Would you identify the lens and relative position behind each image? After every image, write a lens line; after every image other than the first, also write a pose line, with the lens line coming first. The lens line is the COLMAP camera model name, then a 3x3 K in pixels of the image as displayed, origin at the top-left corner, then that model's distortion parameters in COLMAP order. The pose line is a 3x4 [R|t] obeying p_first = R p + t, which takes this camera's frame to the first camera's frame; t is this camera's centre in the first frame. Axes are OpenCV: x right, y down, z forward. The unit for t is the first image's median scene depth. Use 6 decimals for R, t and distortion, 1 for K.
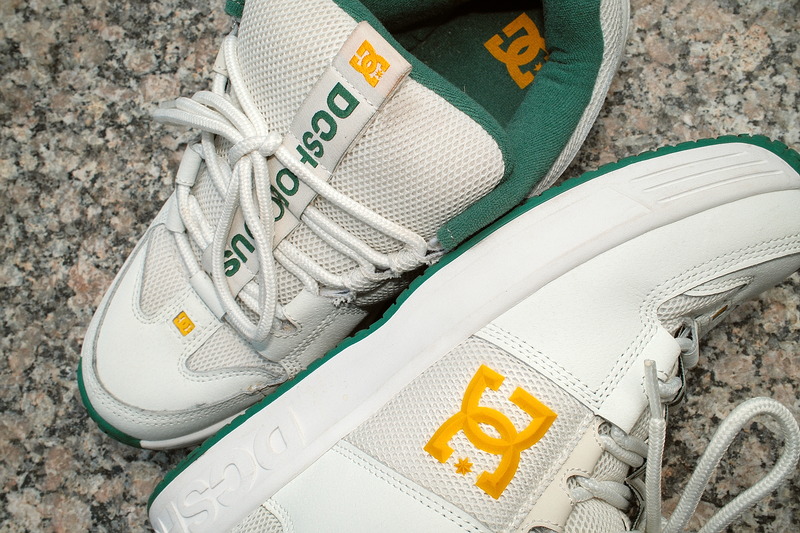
lens RADIAL K [[854.3, 0, 394.2], [0, 854.3, 264.5], [0, 0, 1]] dist [-0.013453, 0.000000]
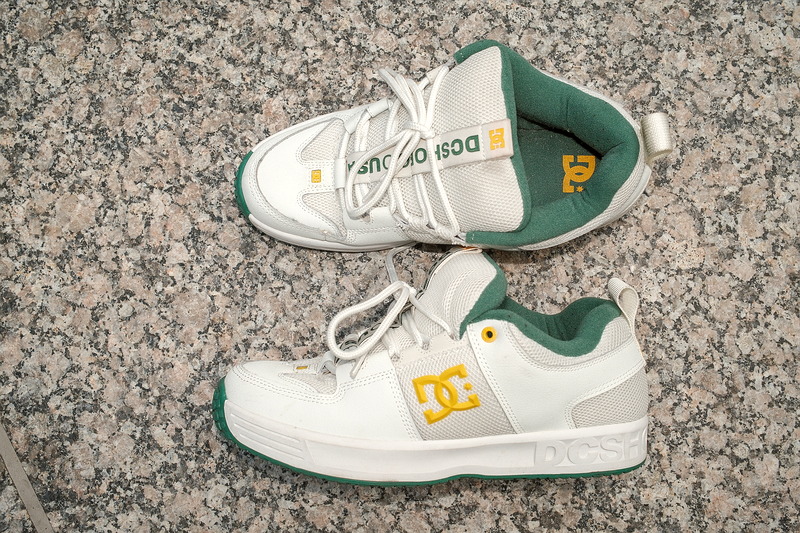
lens RADIAL K [[854.3, 0, 404.2], [0, 854.3, 272.6], [0, 0, 1]] dist [-0.013453, 0.000000]
pose [[0.784869, 0.618332, 0.040583, -0.053622], [-0.619618, 0.782345, 0.063319, 0.002424], [0.007403, -0.074843, 0.997168, -0.583112]]
